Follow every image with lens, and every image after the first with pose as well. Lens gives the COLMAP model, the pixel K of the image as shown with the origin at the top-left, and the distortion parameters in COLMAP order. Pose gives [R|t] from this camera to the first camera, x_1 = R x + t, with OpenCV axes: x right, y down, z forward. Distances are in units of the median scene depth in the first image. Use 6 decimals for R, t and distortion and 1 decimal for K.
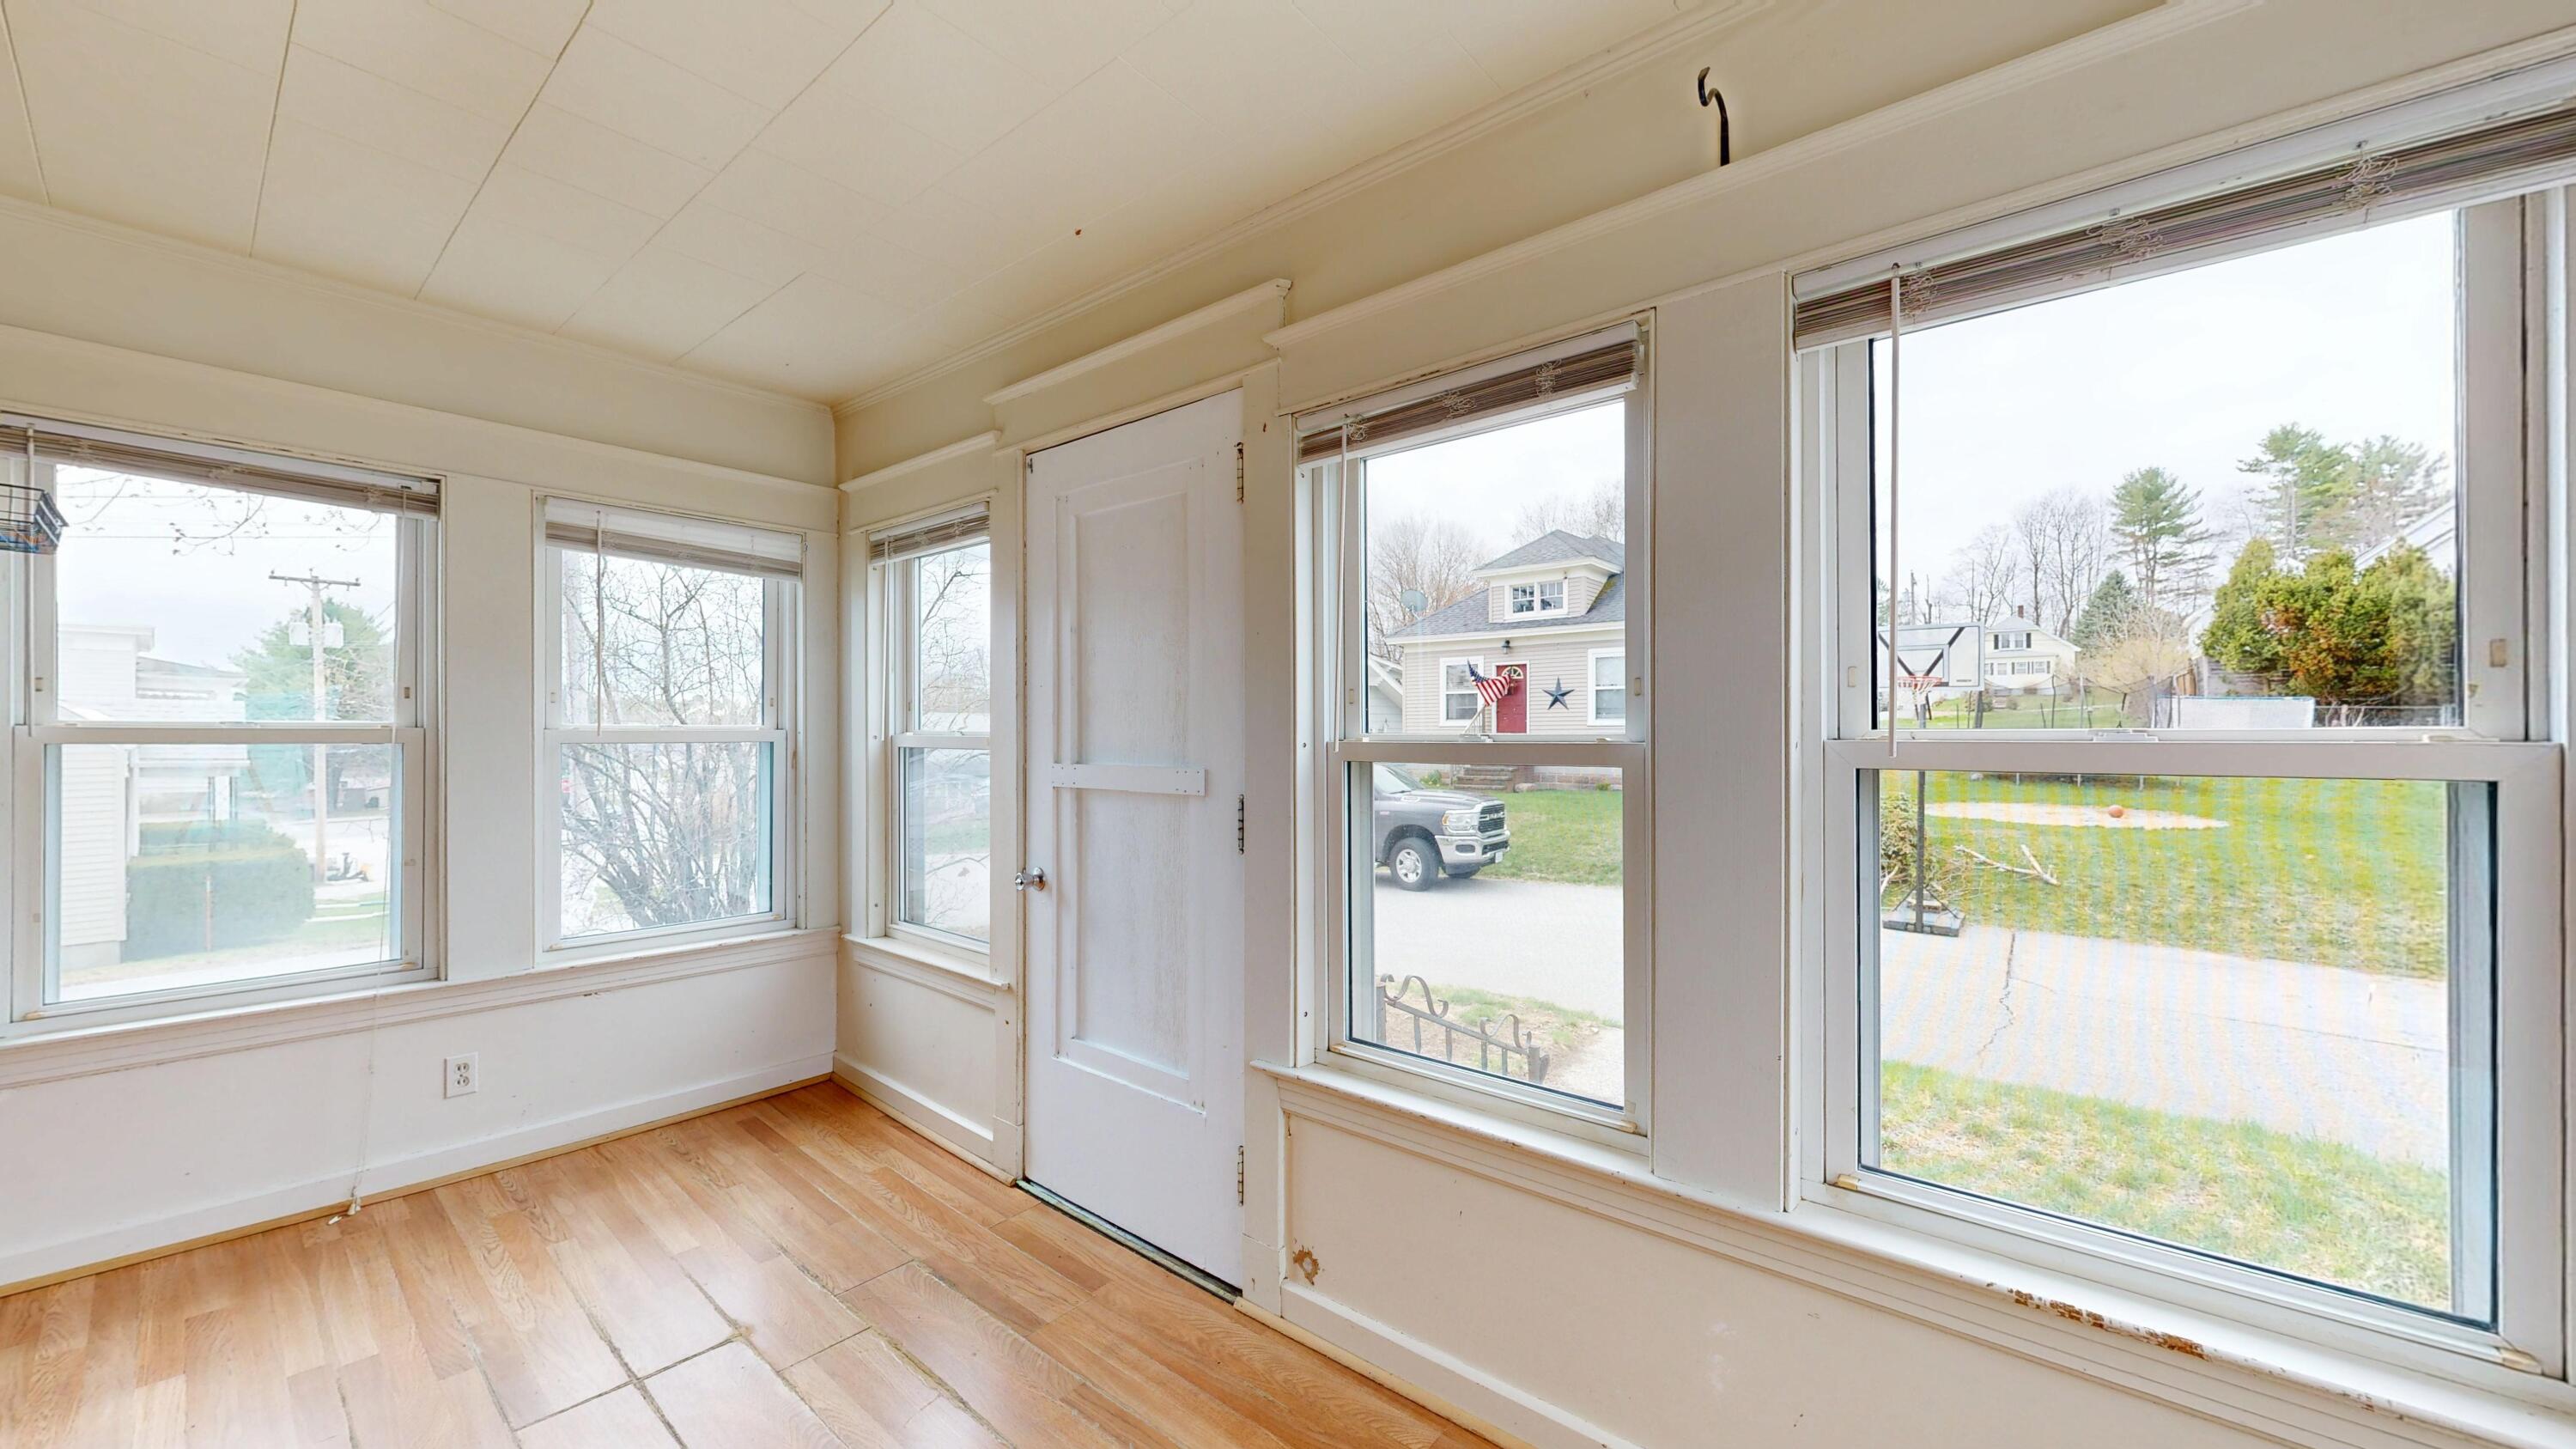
lens RADIAL K [[944.0, 0, 1292.7], [0, 944.0, 726.1], [0, 0, 1]] dist [0.002867, -0.000027]
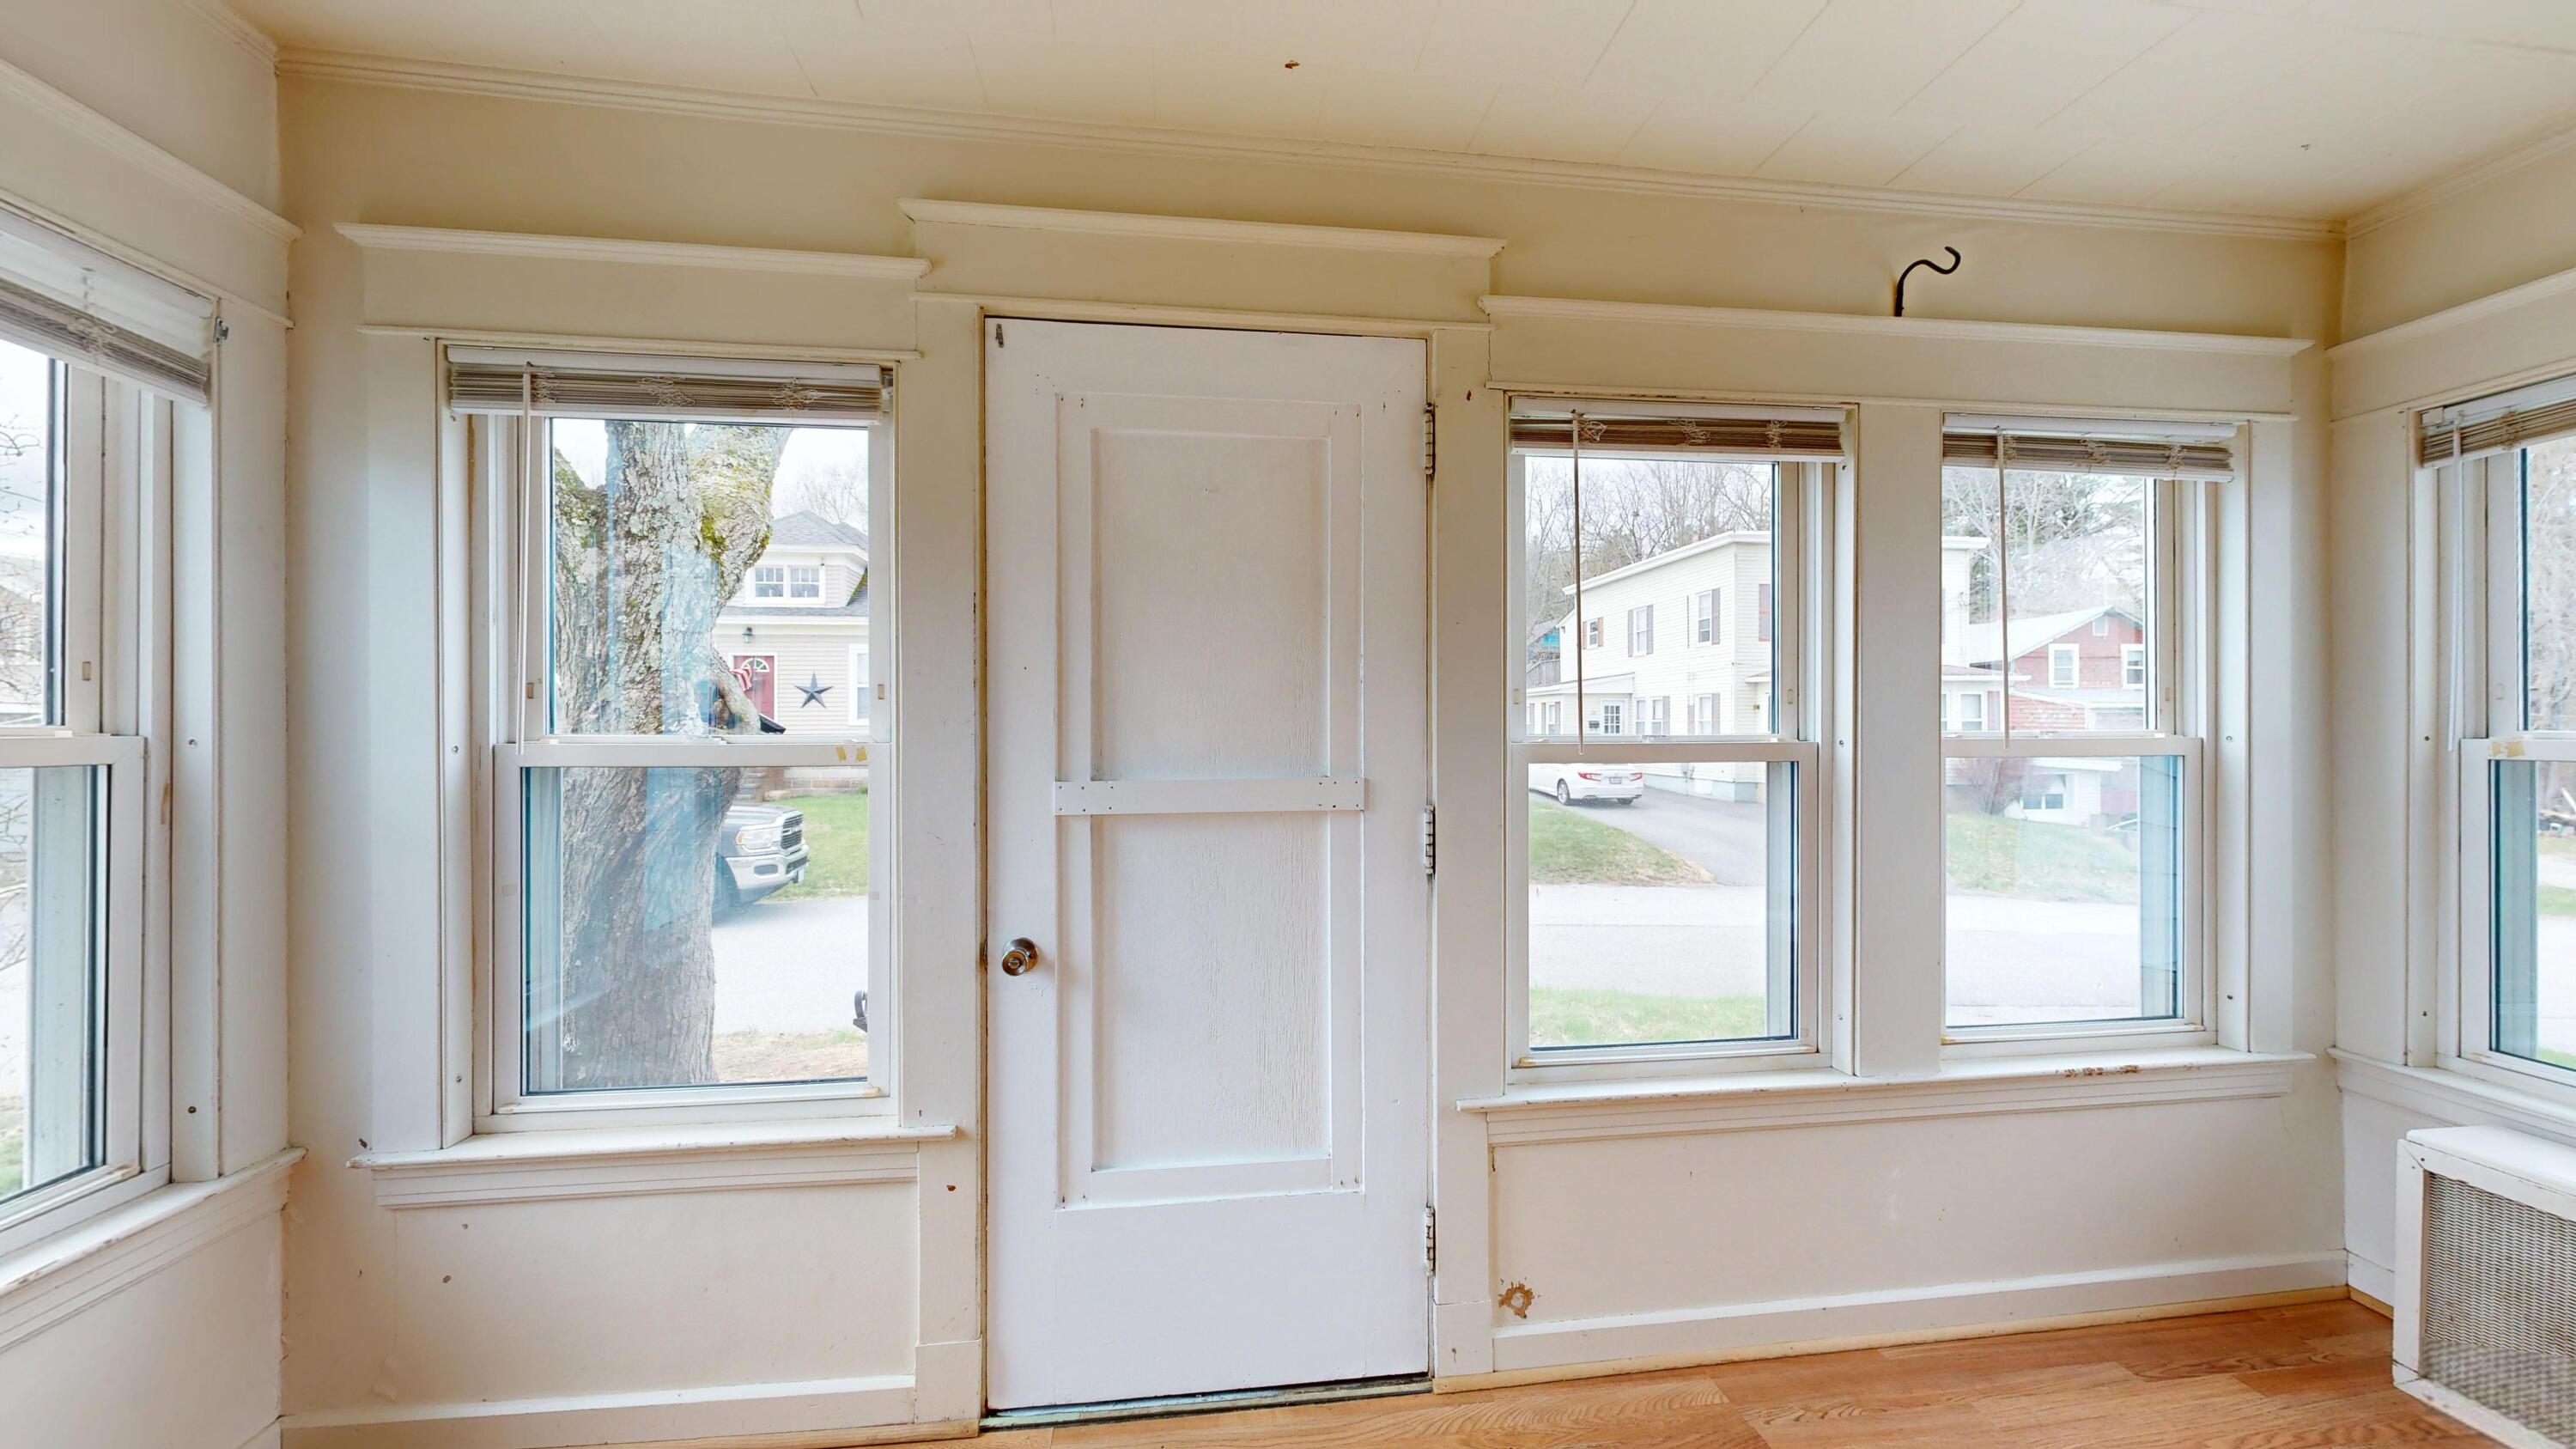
lens RADIAL K [[944.0, 0, 1274.0], [0, 944.0, 726.8], [0, 0, 1]] dist [0.002867, -0.000027]
pose [[0.680669, 0.000895, 0.732590, -0.630152], [-0.001504, 0.999999, 0.000175, -0.000619], [-0.732589, -0.001221, 0.680670, 0.403515]]
